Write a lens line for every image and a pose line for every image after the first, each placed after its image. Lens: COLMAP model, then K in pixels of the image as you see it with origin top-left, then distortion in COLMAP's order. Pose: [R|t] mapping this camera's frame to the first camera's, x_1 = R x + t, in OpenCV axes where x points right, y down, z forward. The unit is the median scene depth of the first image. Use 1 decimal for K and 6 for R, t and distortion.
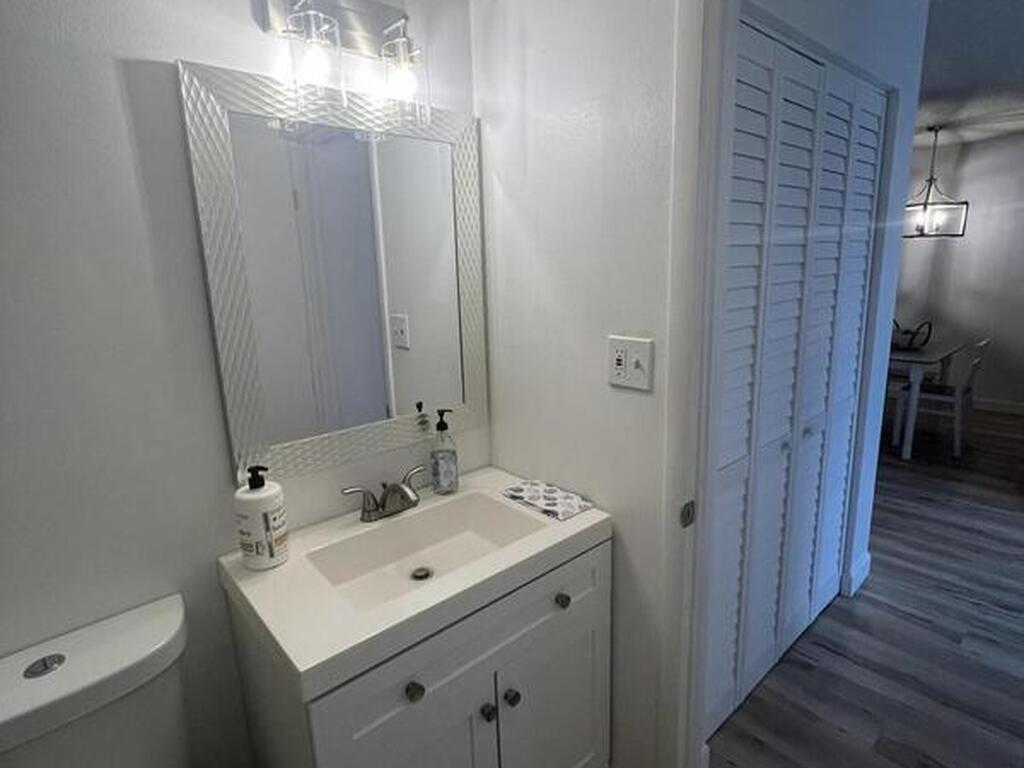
lens RADIAL K [[552.2, 0, 513.6], [0, 552.2, 382.2], [0, 0, 1]] dist [-0.003872, 0.000943]
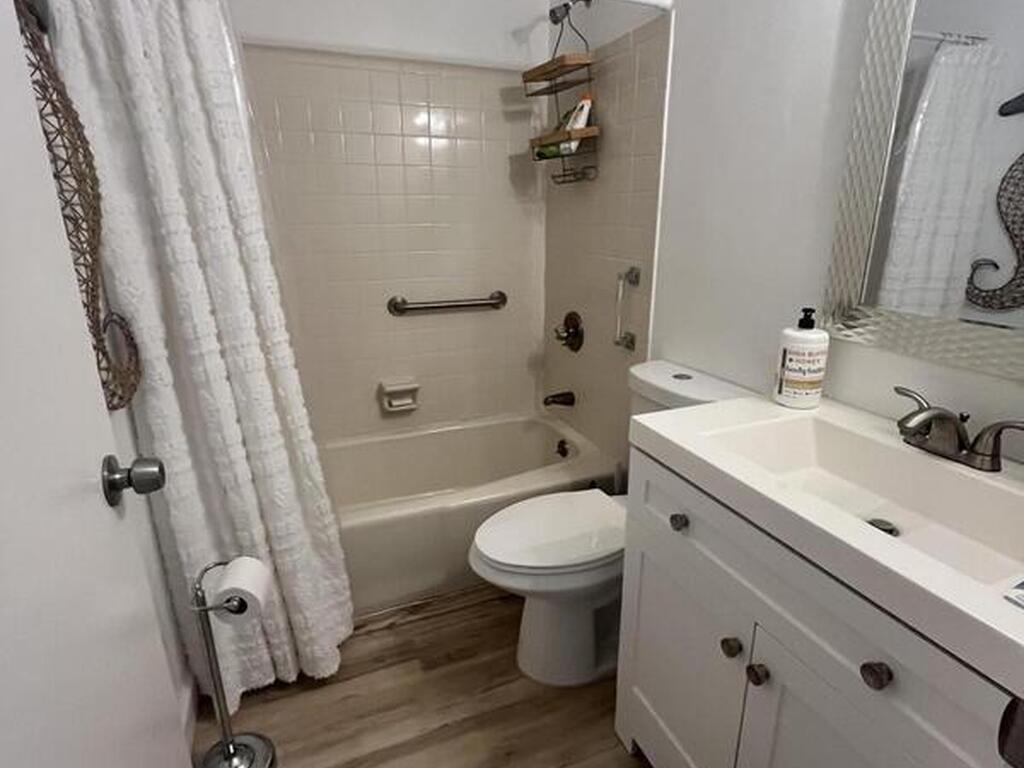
lens RADIAL K [[552.2, 0, 513.6], [0, 552.2, 382.2], [0, 0, 1]] dist [-0.003872, 0.000943]
pose [[-0.336378, 0.310841, -0.888948, 0.668626], [-0.185237, 0.903674, 0.386084, -0.017235], [0.923329, 0.294536, -0.246397, 0.780033]]
